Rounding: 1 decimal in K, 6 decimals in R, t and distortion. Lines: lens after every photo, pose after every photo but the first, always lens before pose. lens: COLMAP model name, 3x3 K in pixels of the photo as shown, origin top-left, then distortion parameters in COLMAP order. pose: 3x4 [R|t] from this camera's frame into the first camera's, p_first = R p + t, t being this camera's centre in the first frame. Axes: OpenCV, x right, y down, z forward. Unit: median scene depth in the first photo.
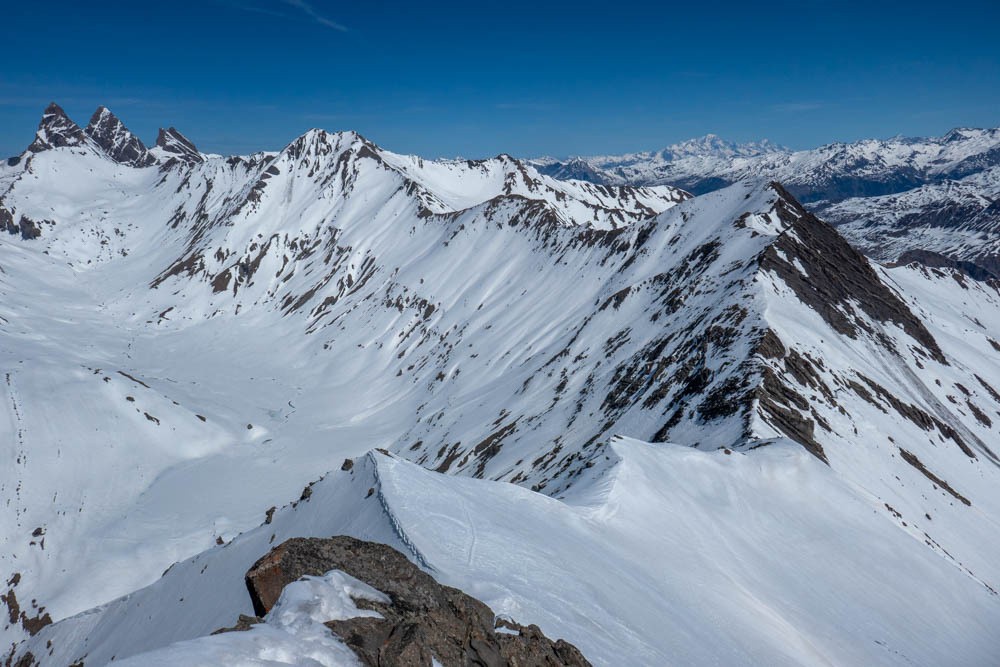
lens RADIAL K [[727.2, 0, 494.8], [0, 727.2, 339.6], [0, 0, 1]] dist [-0.010270, 0.004428]
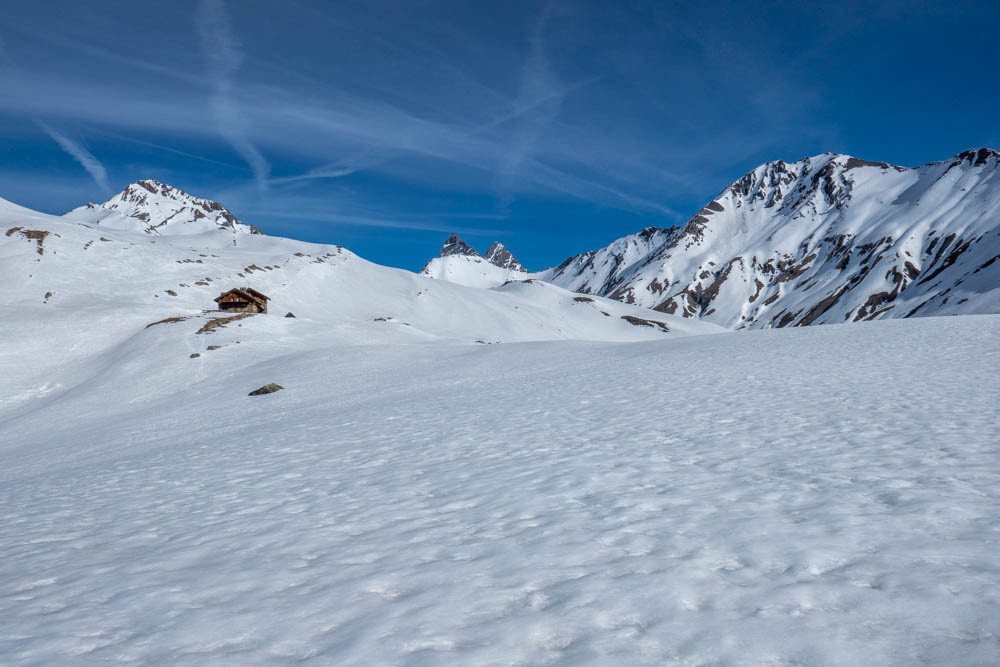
lens RADIAL K [[724.1, 0, 500.0], [0, 724.1, 333.5], [0, 0, 1]] dist [-0.010448, -0.002279]
pose [[0.899445, -0.045302, -0.434680, -0.227283], [-0.089164, 0.954671, -0.283994, 0.135946], [0.427842, 0.294194, 0.854635, 0.390788]]
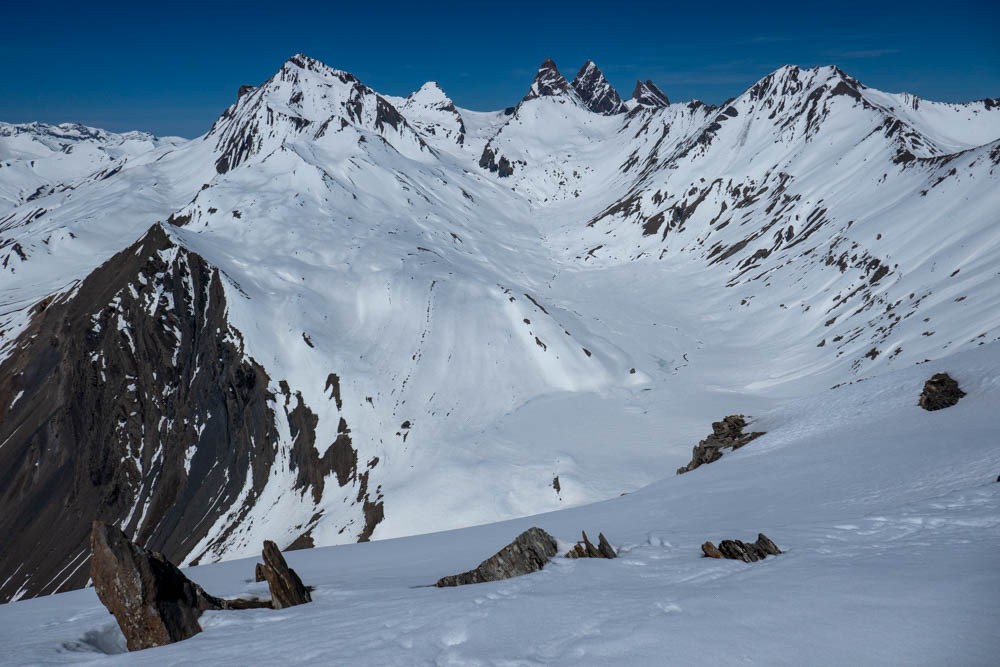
lens RADIAL K [[727.2, 0, 494.8], [0, 727.2, 339.6], [0, 0, 1]] dist [-0.010270, 0.004428]
pose [[0.812089, 0.165131, -0.559681, 0.016129], [-0.140418, 0.986241, 0.087241, 0.015684], [0.566387, 0.007742, 0.824103, 0.091822]]
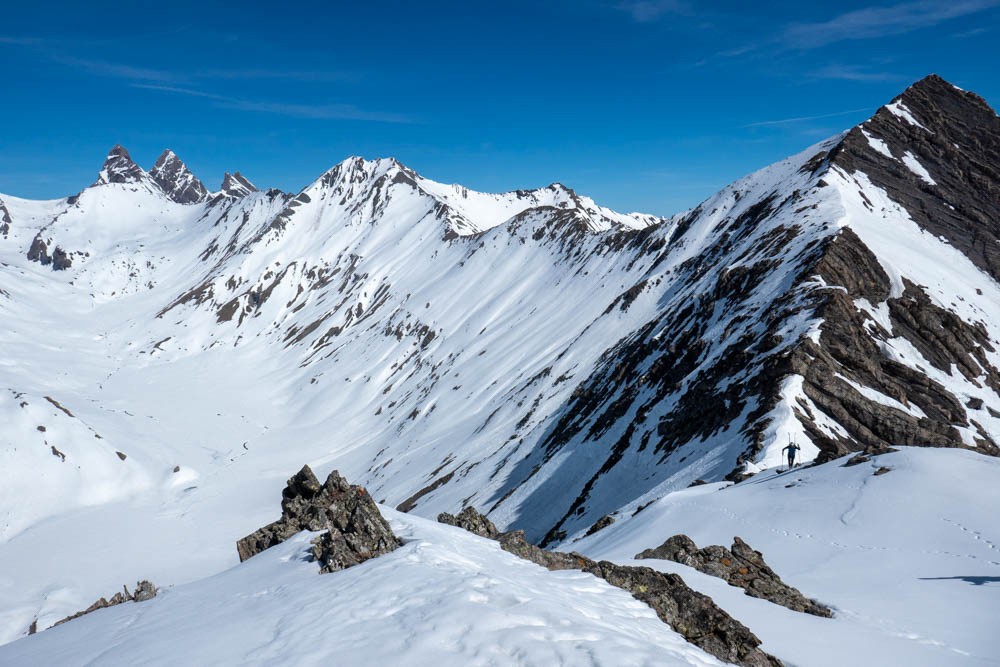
lens RADIAL K [[727.2, 0, 494.8], [0, 727.2, 339.6], [0, 0, 1]] dist [-0.010270, 0.004428]
pose [[0.992947, 0.020910, -0.116697, 0.059344], [-0.030869, 0.995971, -0.084201, 0.021228], [0.114467, 0.087209, 0.989592, 0.149362]]
